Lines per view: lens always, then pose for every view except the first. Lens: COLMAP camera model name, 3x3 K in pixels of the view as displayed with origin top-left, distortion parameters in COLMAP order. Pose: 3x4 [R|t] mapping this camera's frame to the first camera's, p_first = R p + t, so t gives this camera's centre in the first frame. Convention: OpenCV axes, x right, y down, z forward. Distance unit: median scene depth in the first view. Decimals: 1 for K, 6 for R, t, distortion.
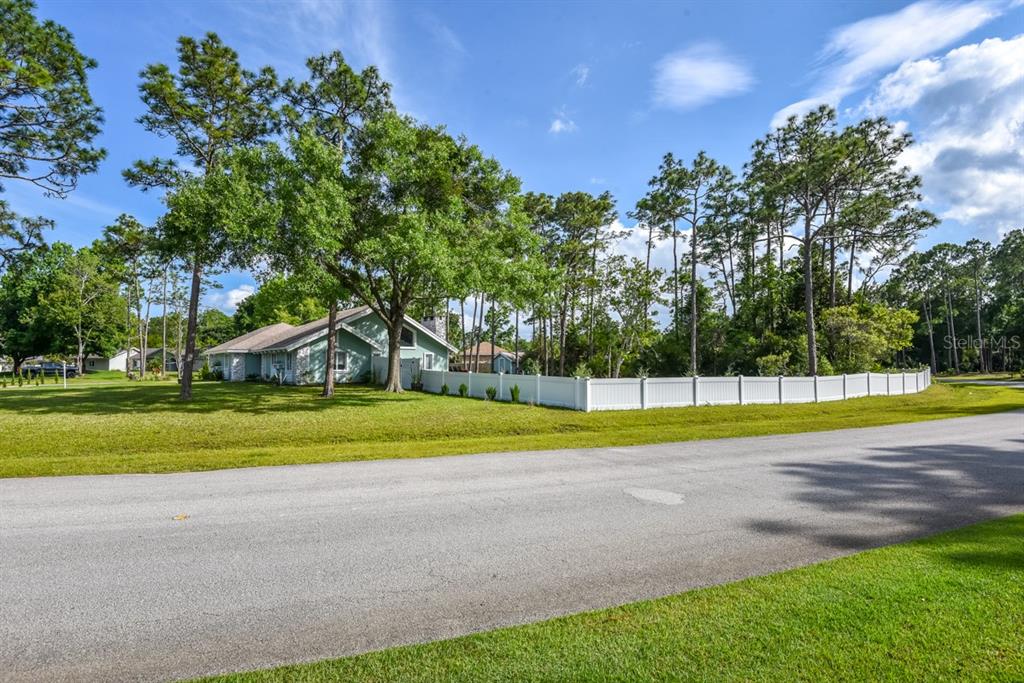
lens RADIAL K [[479.9, 0, 523.3], [0, 479.9, 340.9], [0, 0, 1]] dist [-0.024111, 0.000097]
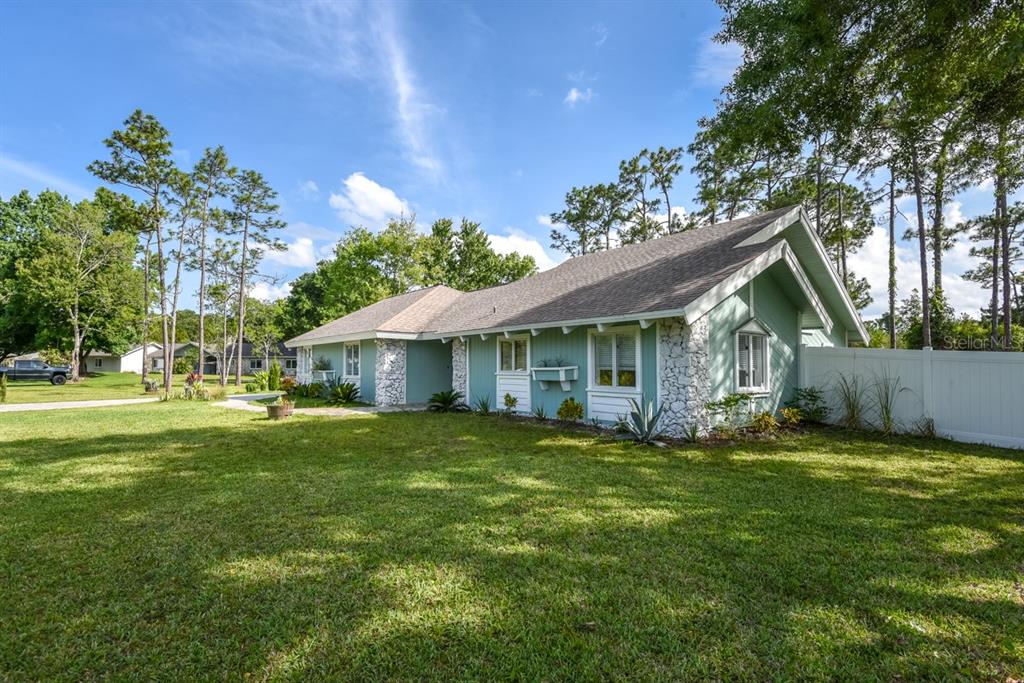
lens RADIAL K [[500.6, 0, 501.7], [0, 500.6, 344.1], [0, 0, 1]] dist [0.003658, -0.000056]
pose [[0.996801, 0.008324, -0.079494, -0.262231], [-0.008363, 0.999965, -0.000159, 0.015648], [0.079490, 0.000823, 0.996835, 0.313951]]
